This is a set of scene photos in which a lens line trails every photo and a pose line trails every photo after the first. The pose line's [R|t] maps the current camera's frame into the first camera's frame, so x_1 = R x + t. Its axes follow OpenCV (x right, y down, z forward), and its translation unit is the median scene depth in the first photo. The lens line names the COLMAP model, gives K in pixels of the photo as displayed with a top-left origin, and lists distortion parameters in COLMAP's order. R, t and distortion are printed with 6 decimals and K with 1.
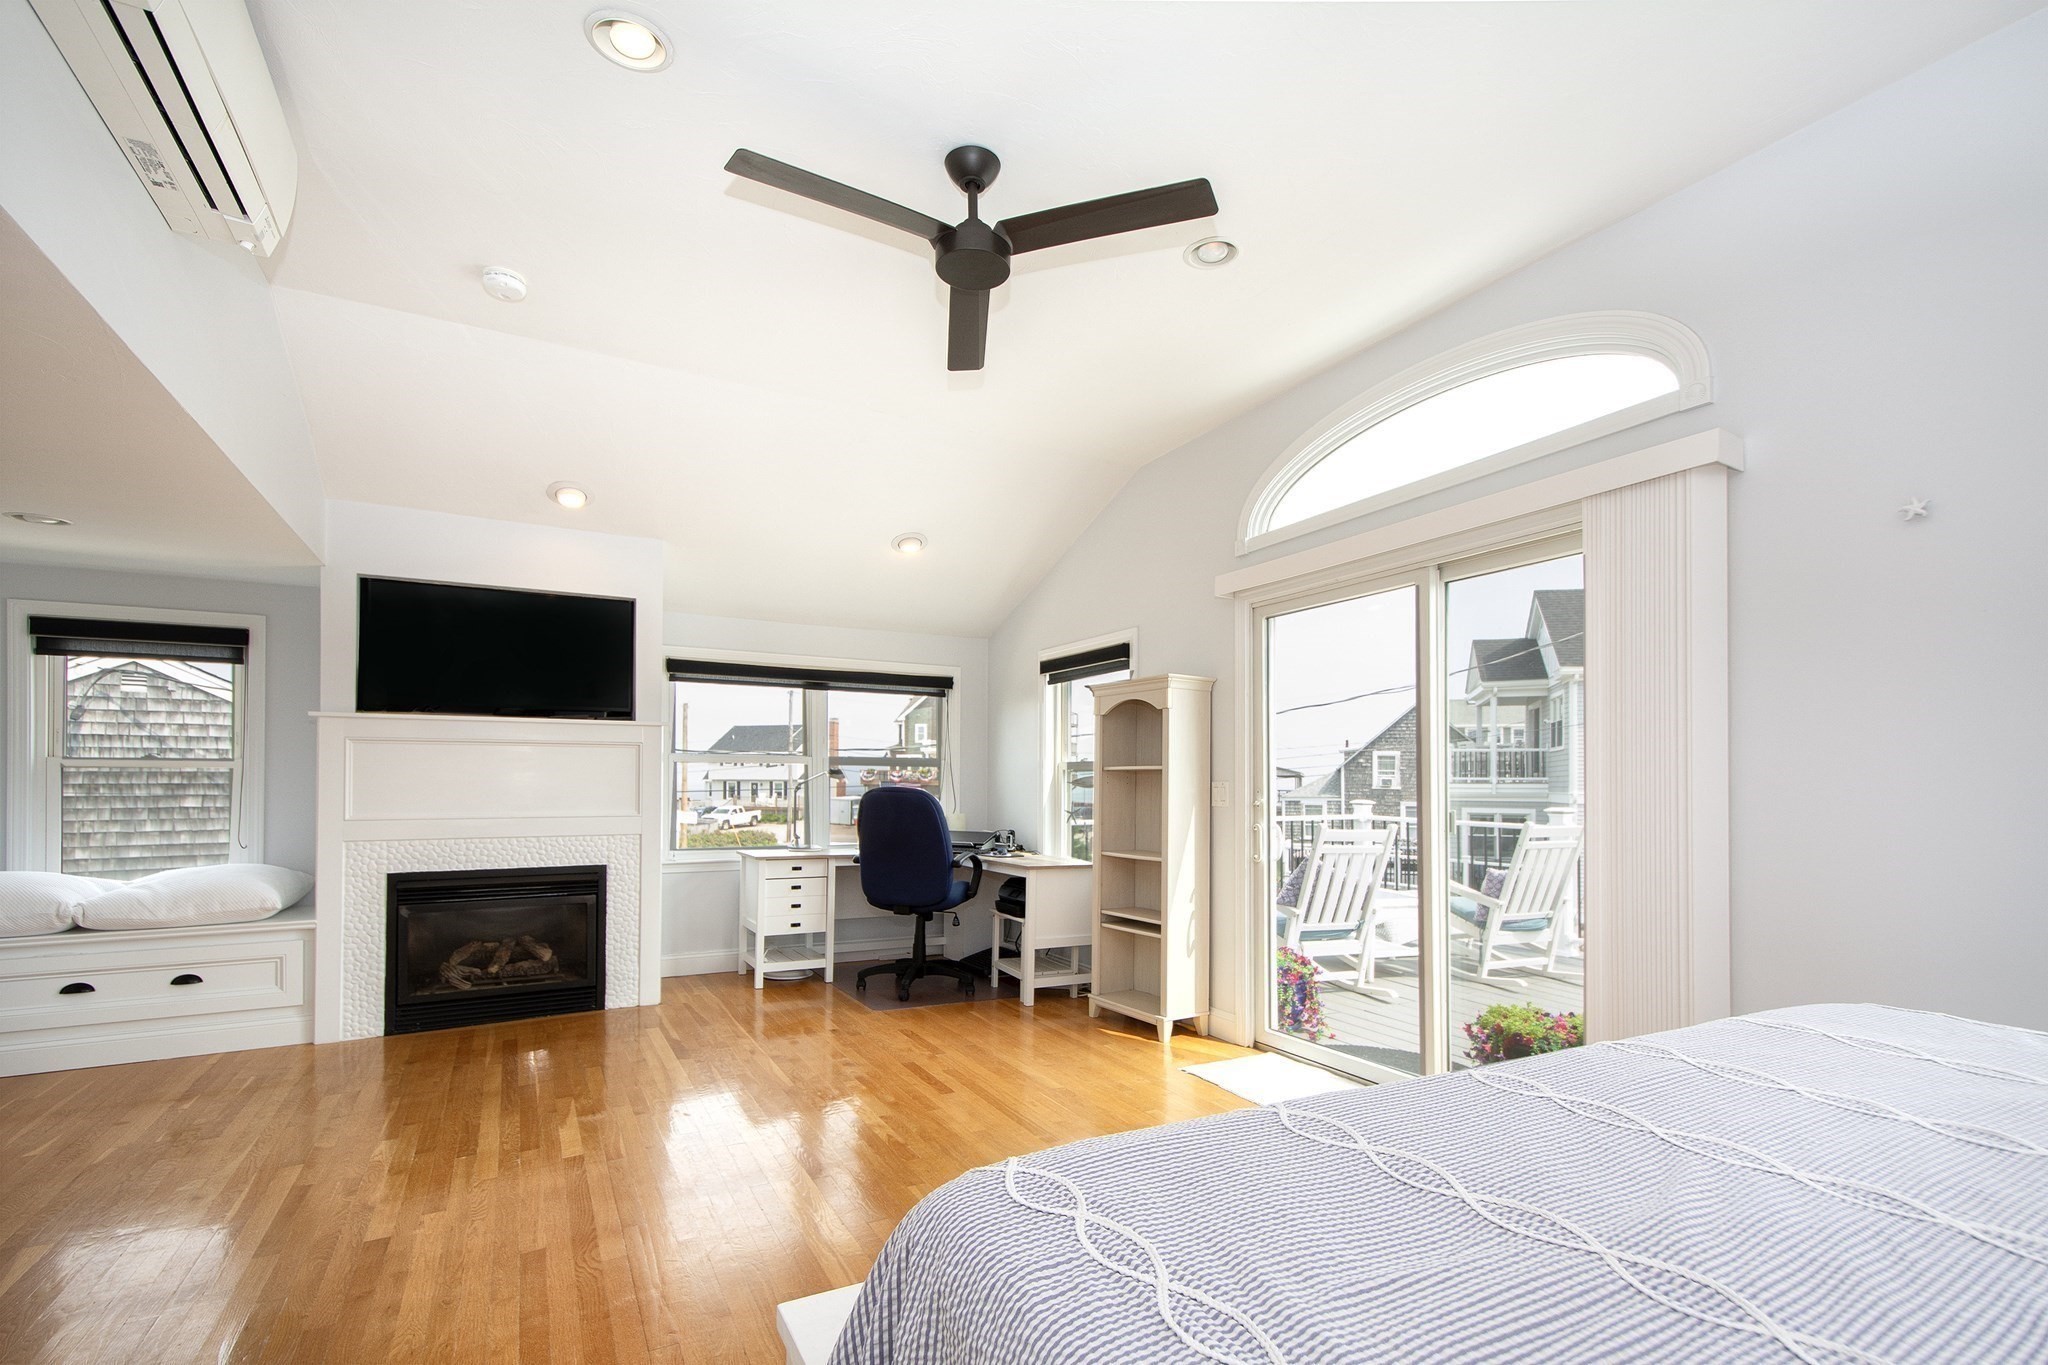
lens RADIAL K [[924.6, 0, 1043.2], [0, 924.6, 759.8], [0, 0, 1]] dist [0.021770, -0.000164]
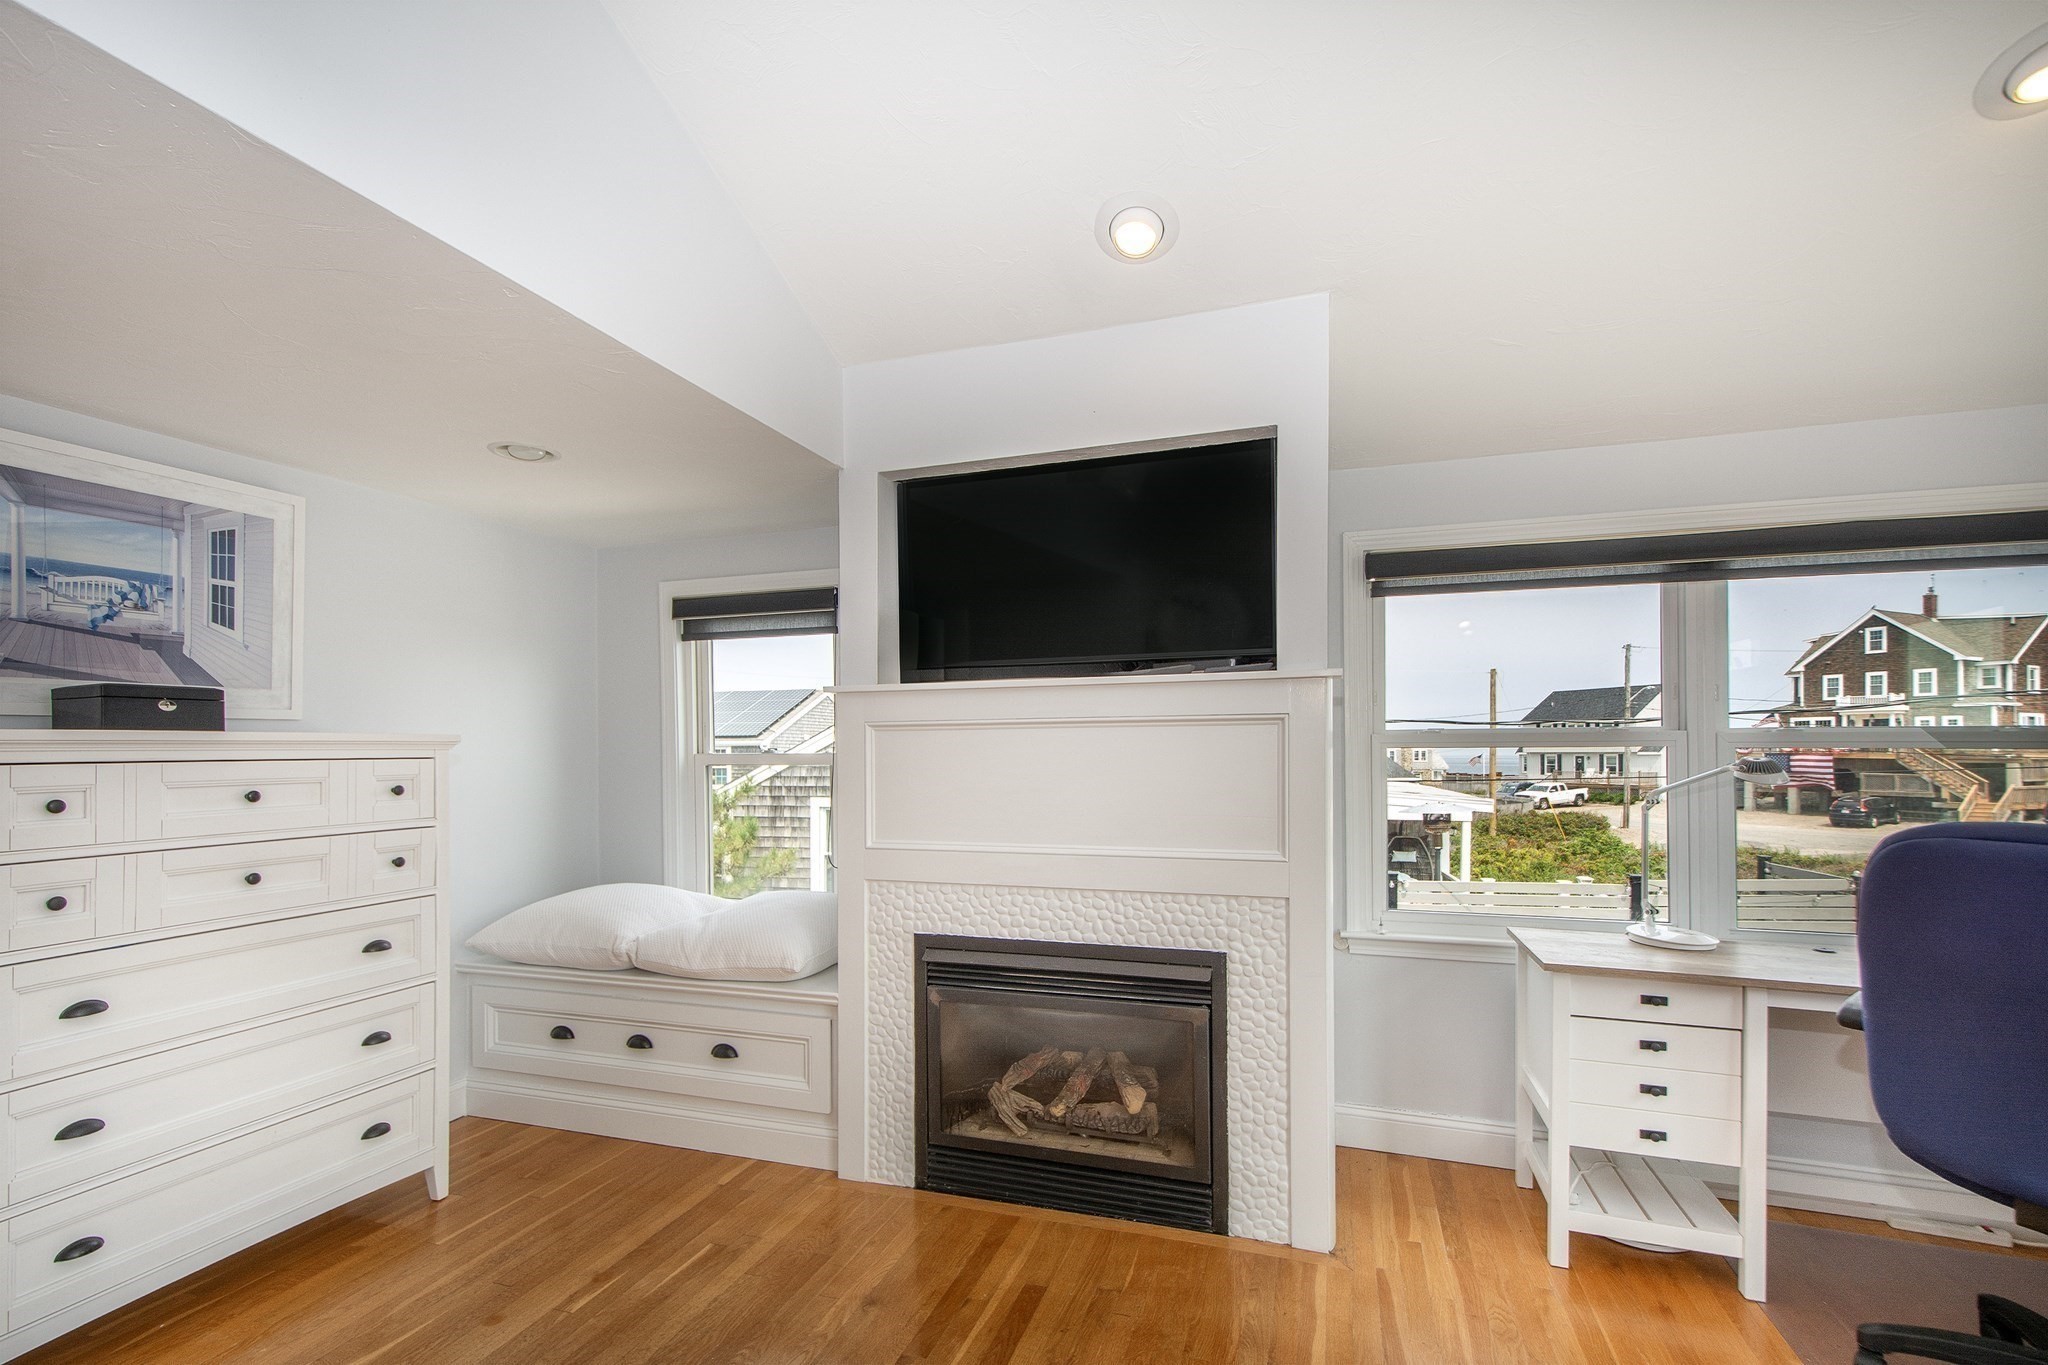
lens RADIAL K [[924.6, 0, 1043.2], [0, 924.6, 759.8], [0, 0, 1]] dist [0.021770, -0.000164]
pose [[0.677767, -0.000559, -0.735277, -0.144783], [0.023113, 0.999522, 0.020545, -0.006236], [0.734914, -0.030919, 0.677455, 0.523673]]
